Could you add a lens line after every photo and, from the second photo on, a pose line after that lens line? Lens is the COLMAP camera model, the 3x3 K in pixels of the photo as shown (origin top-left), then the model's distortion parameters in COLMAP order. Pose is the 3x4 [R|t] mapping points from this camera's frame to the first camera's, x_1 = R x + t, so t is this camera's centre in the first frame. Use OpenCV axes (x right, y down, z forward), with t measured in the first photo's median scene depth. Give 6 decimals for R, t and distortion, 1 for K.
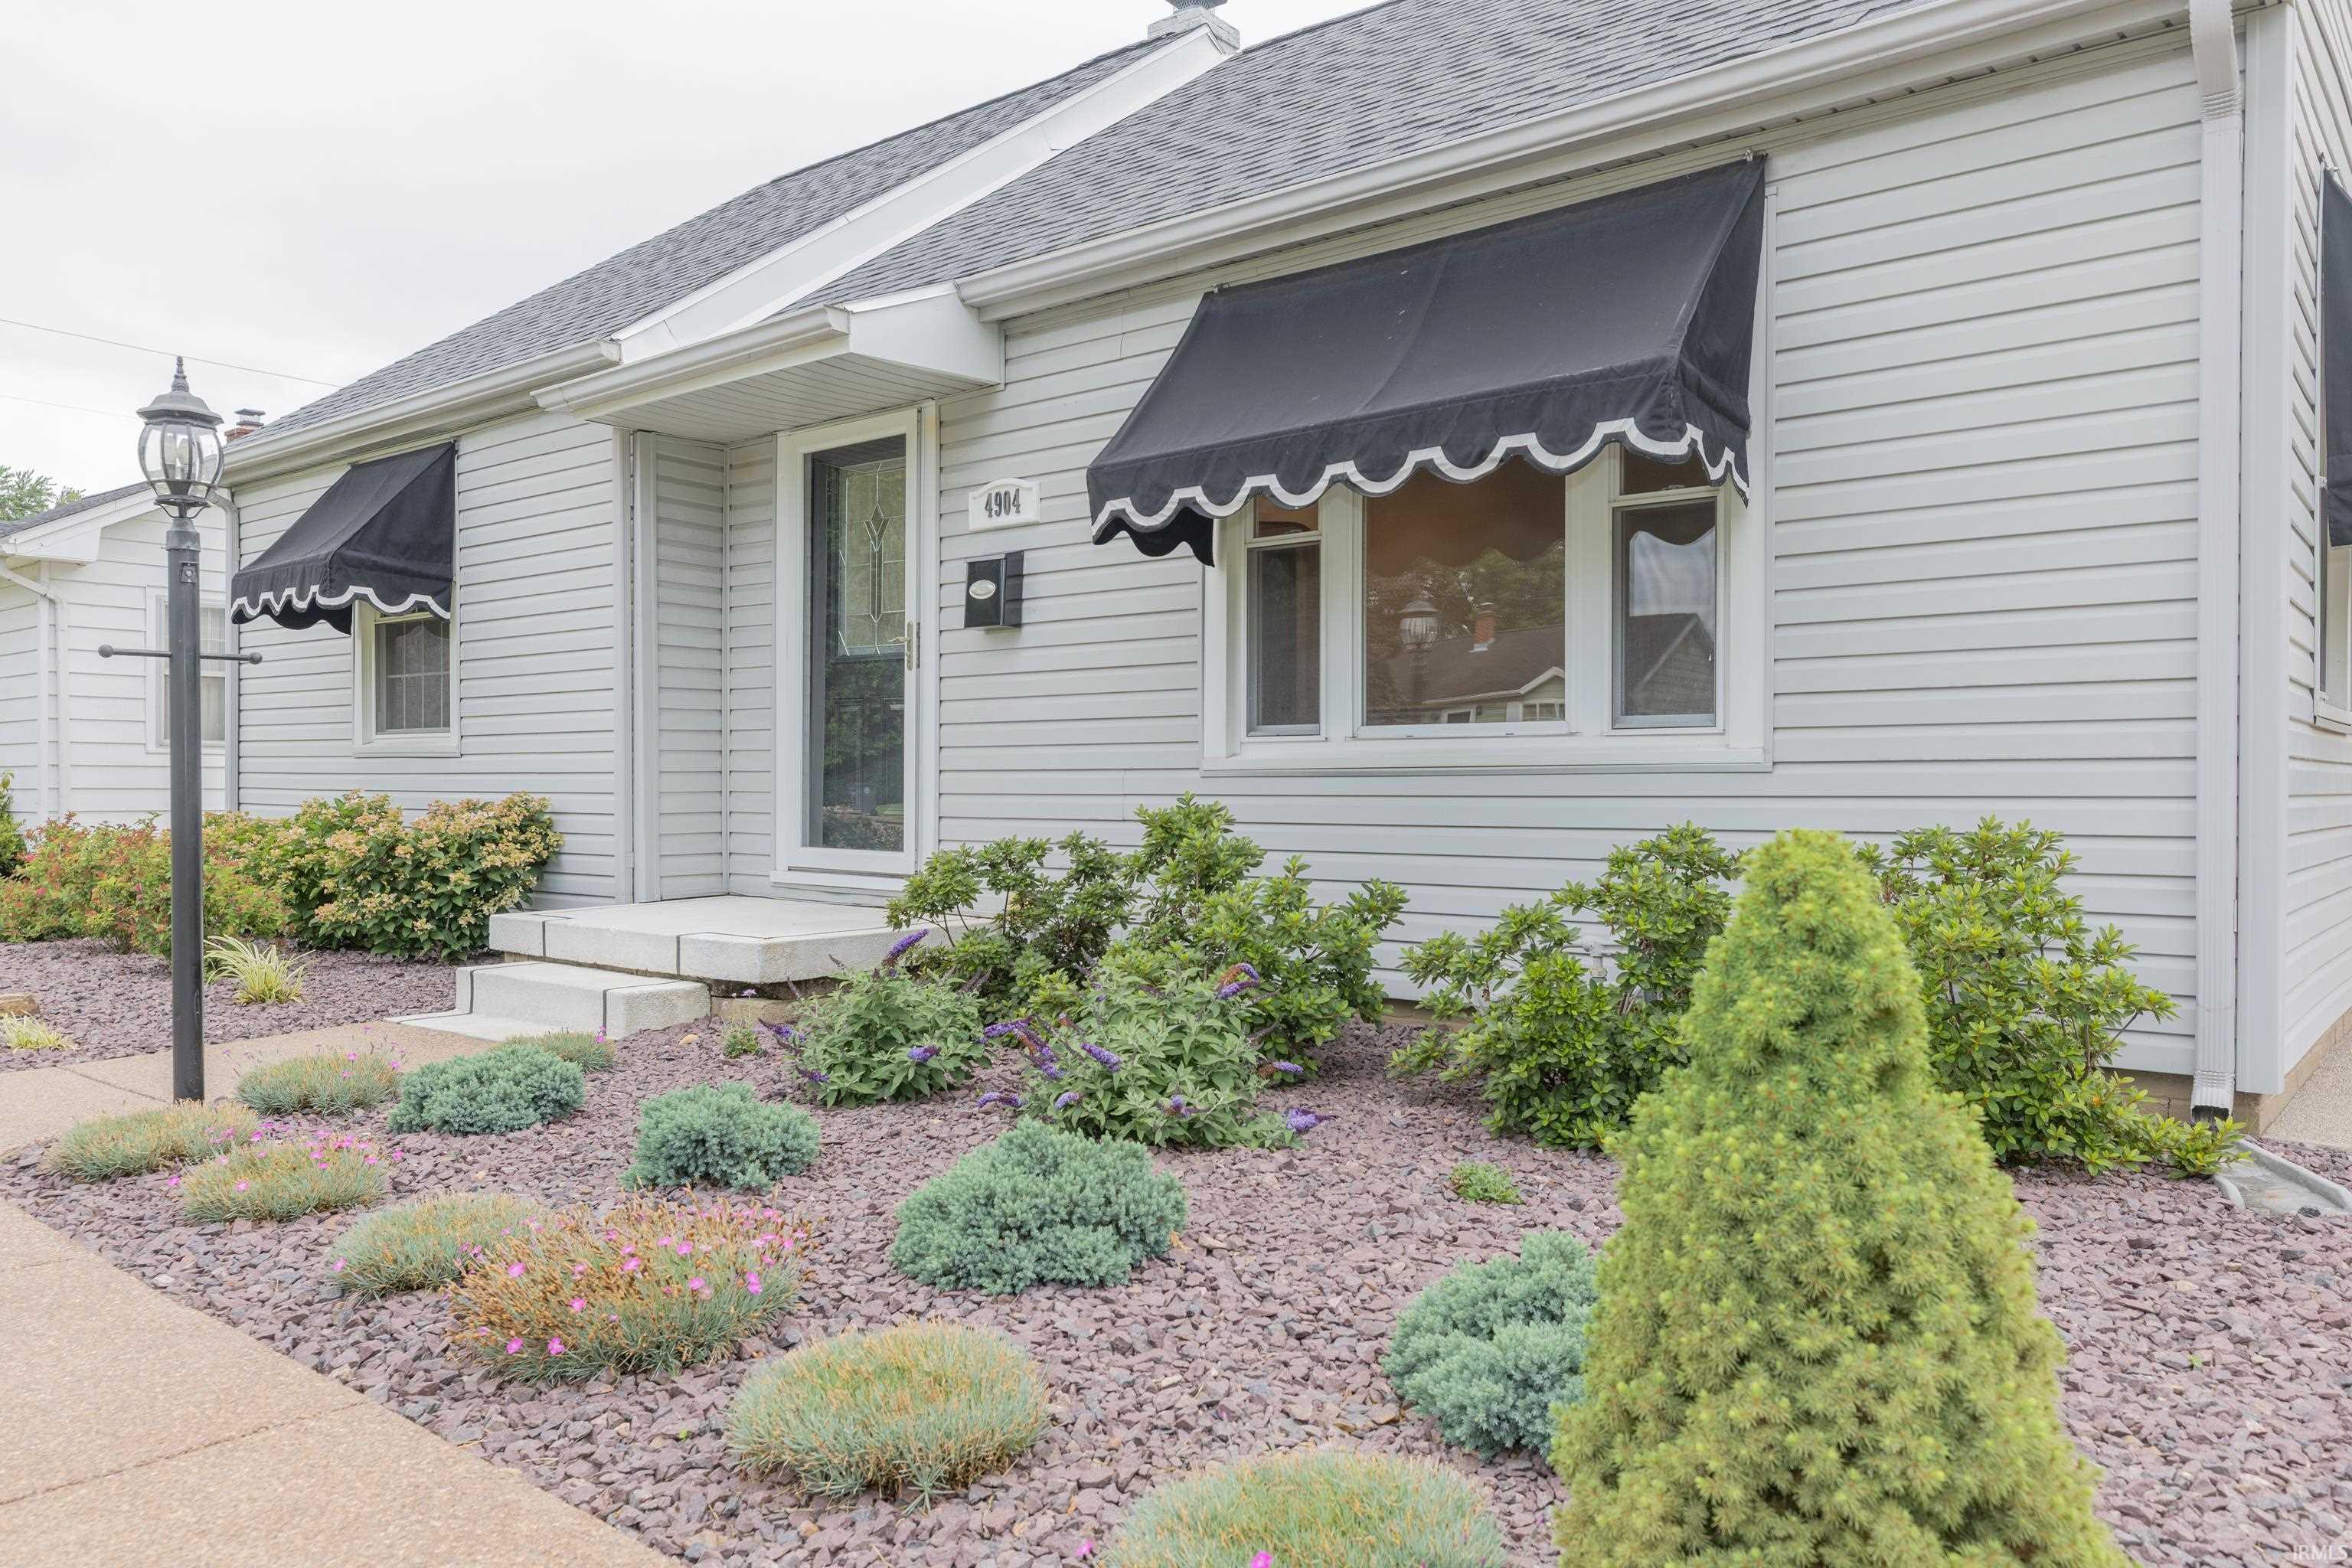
lens RADIAL K [[1689.9, 0, 1174.0], [0, 1689.9, 781.4], [0, 0, 1]] dist [-0.005205, 0.000076]
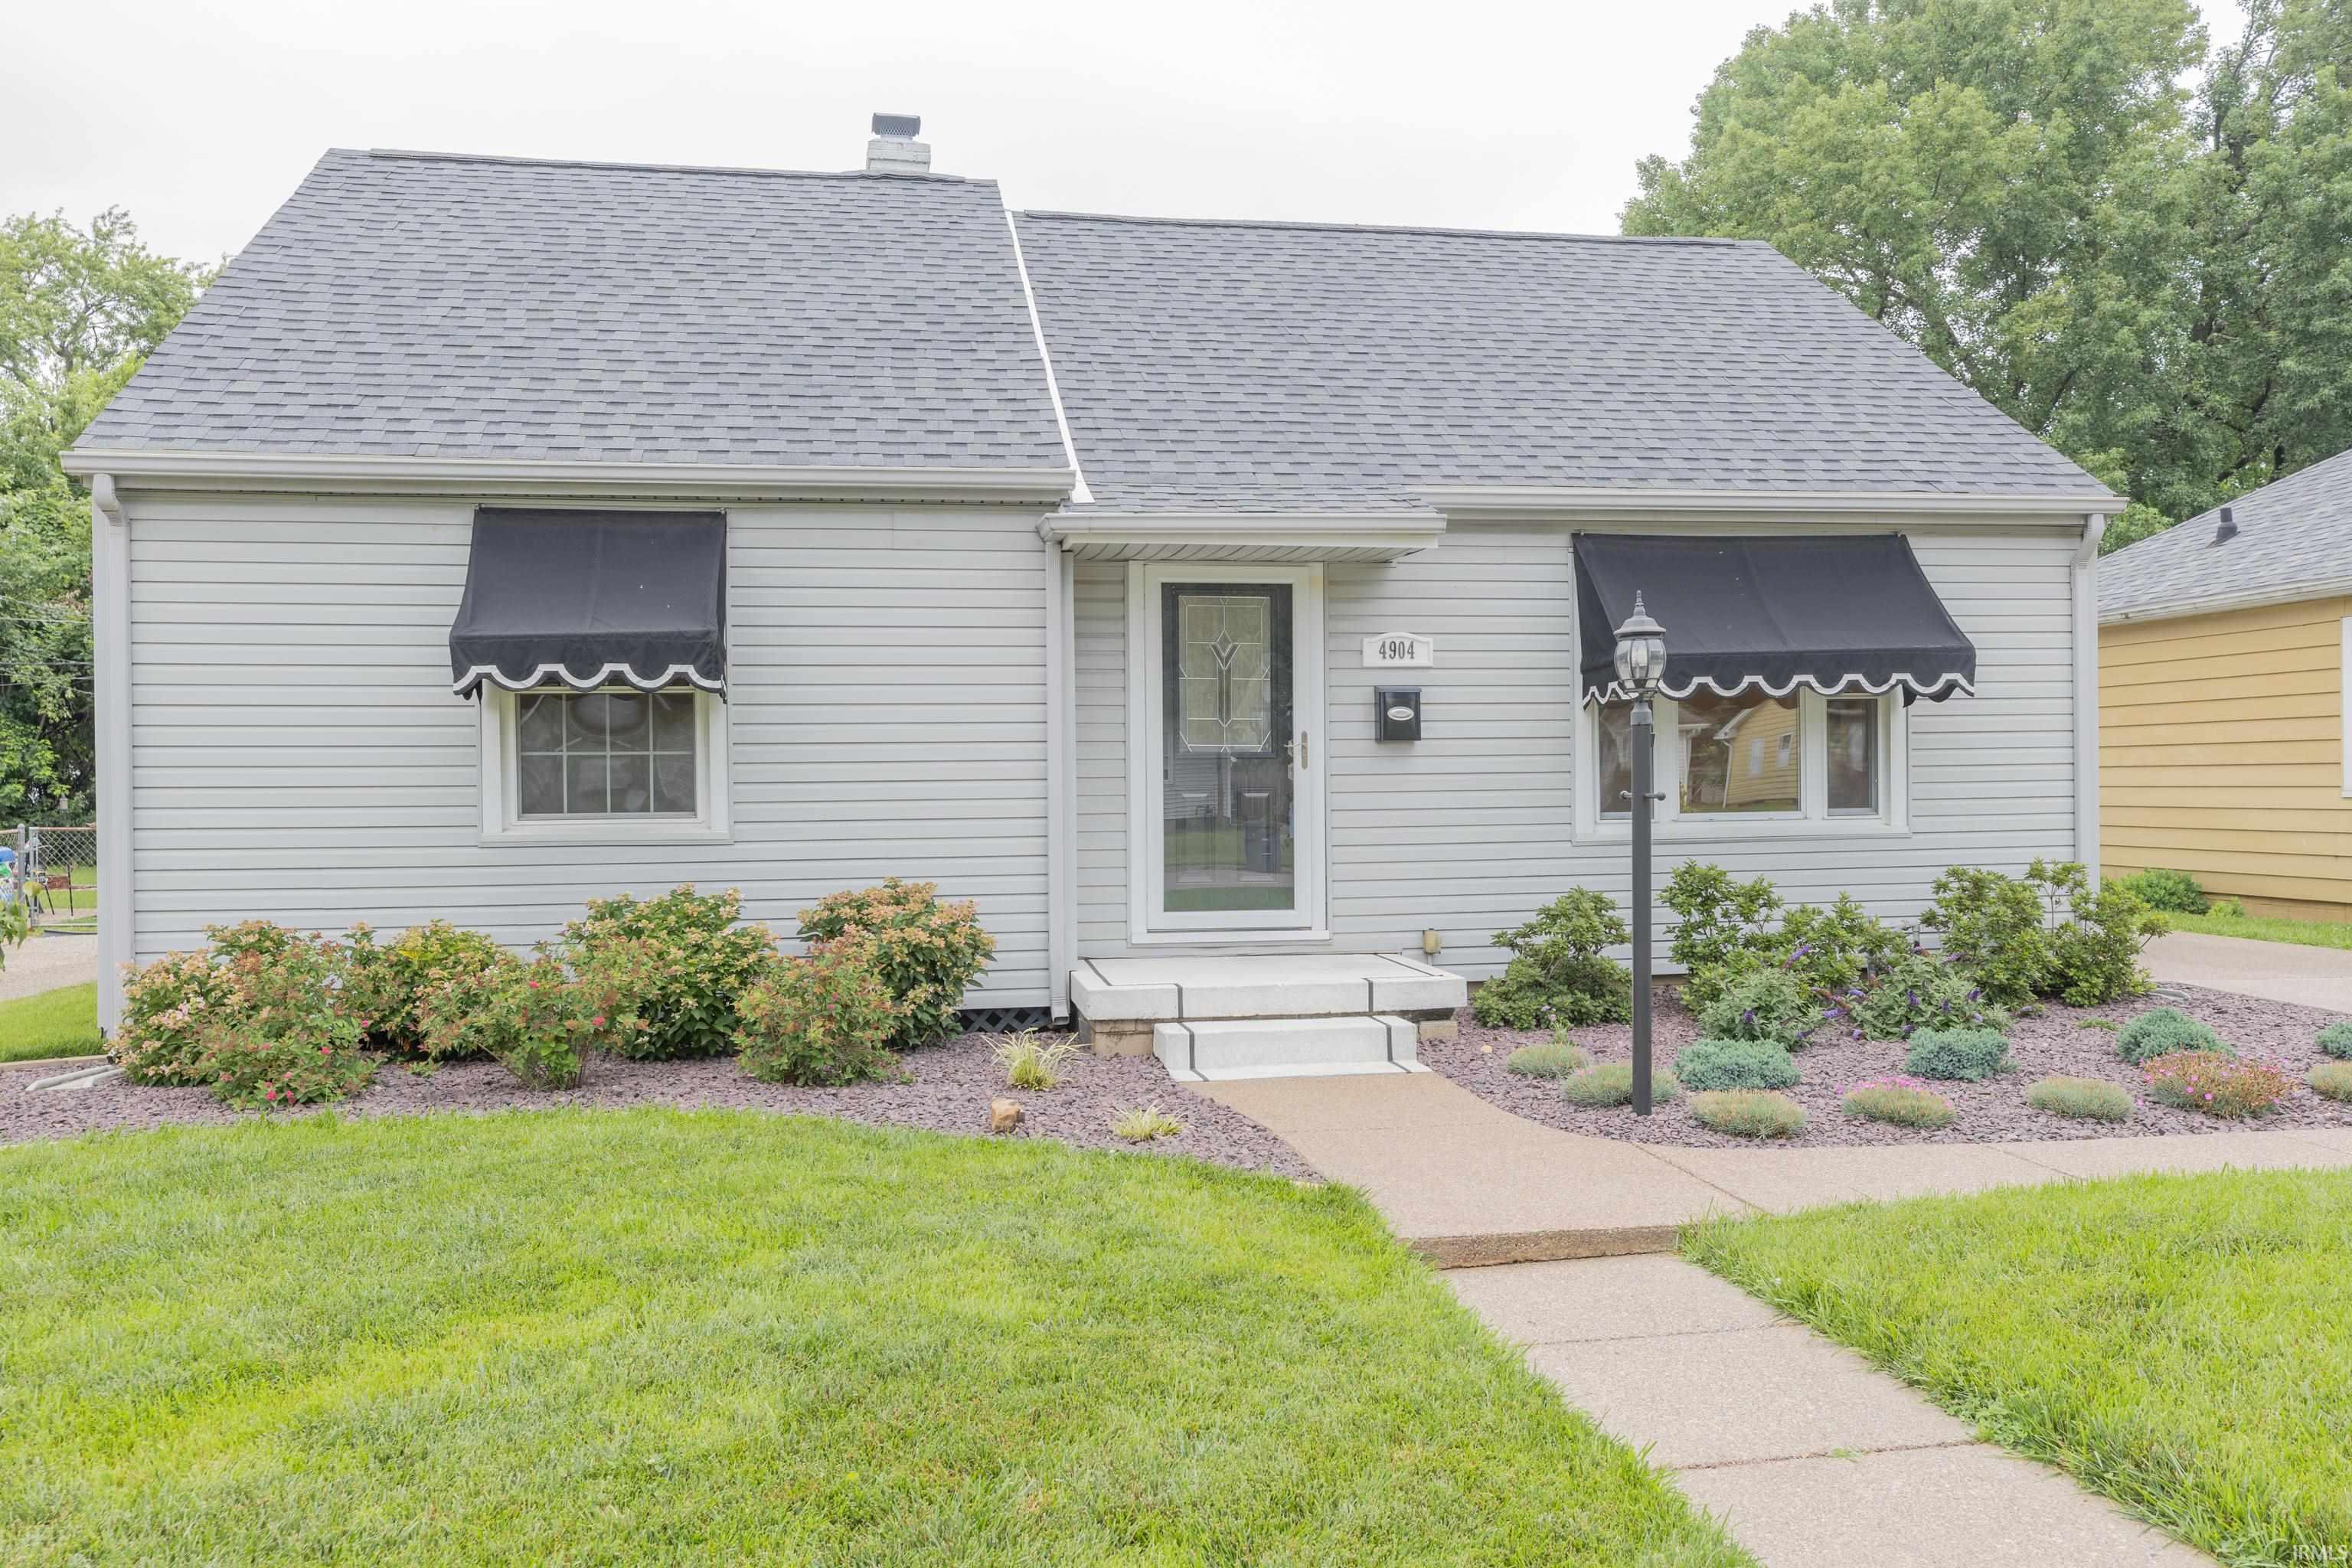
lens RADIAL K [[1824.9, 0, 1174.1], [0, 1824.9, 787.1], [0, 0, 1]] dist [-0.000607, -0.000630]
pose [[0.641004, -0.011076, 0.767458, -1.355294], [0.012456, 0.999914, 0.004027, -0.061560], [-0.767436, 0.006978, 0.641087, 0.191502]]
